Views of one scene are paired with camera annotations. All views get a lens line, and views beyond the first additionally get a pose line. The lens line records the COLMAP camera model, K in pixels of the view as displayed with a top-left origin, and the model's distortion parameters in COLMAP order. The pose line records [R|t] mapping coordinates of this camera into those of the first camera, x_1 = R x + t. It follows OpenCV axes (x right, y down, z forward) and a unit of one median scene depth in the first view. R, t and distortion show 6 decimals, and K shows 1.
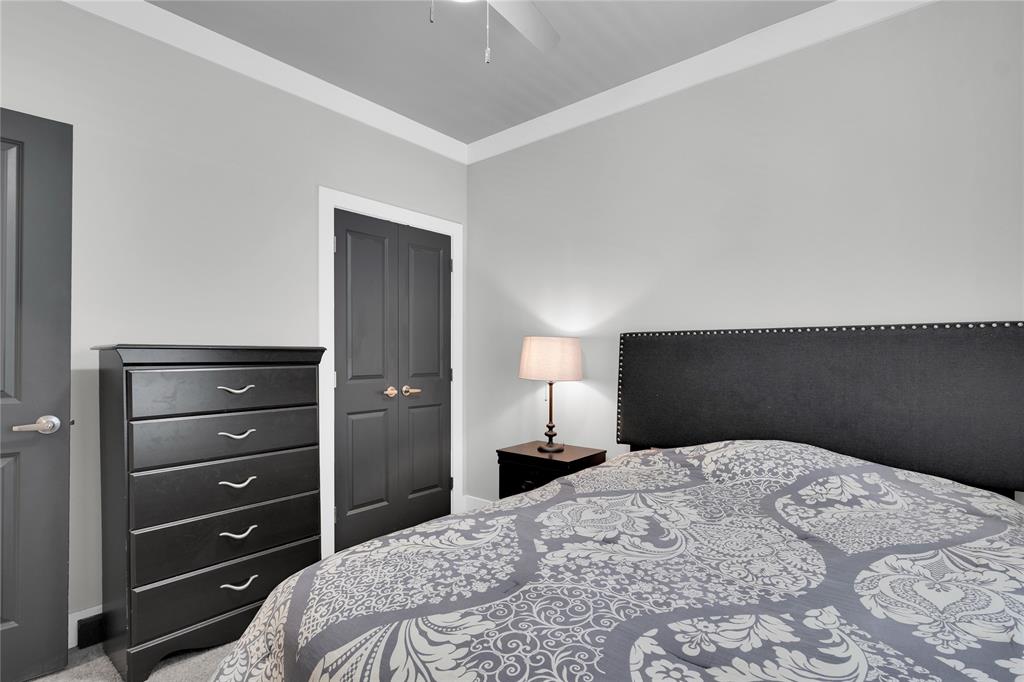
lens RADIAL K [[486.8, 0, 518.3], [0, 486.8, 347.8], [0, 0, 1]] dist [0.003229, 0.000283]
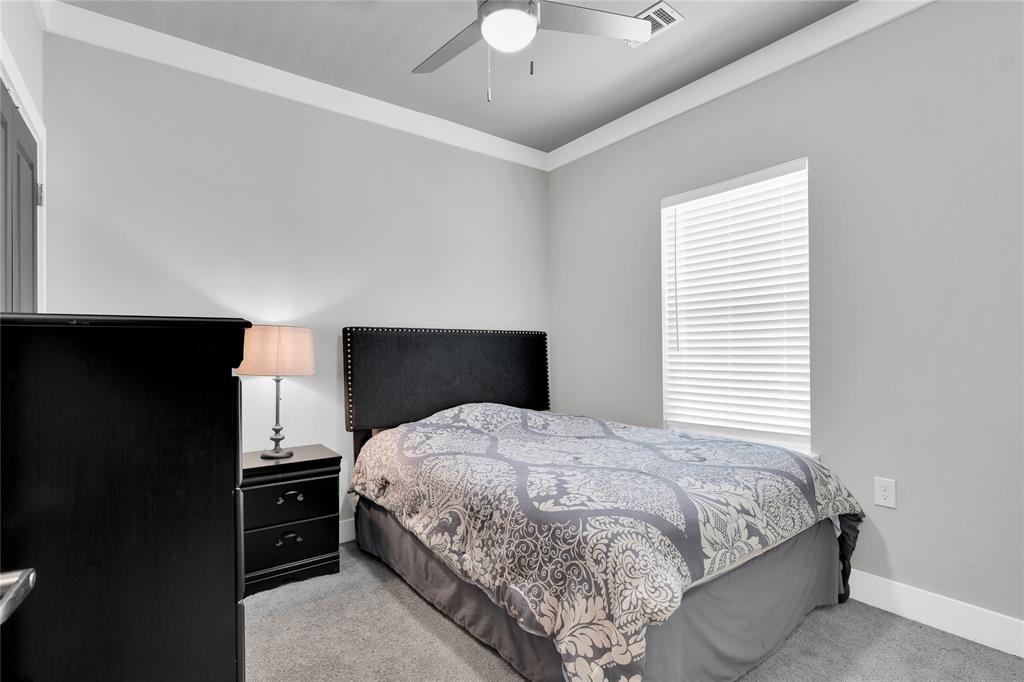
lens RADIAL K [[486.8, 0, 518.4], [0, 486.8, 345.8], [0, 0, 1]] dist [0.003229, 0.000283]
pose [[0.234727, 0.008506, 0.972024, -0.777778], [-0.009824, 0.999931, -0.006378, 0.014741], [-0.972012, -0.008052, 0.234795, 0.429080]]
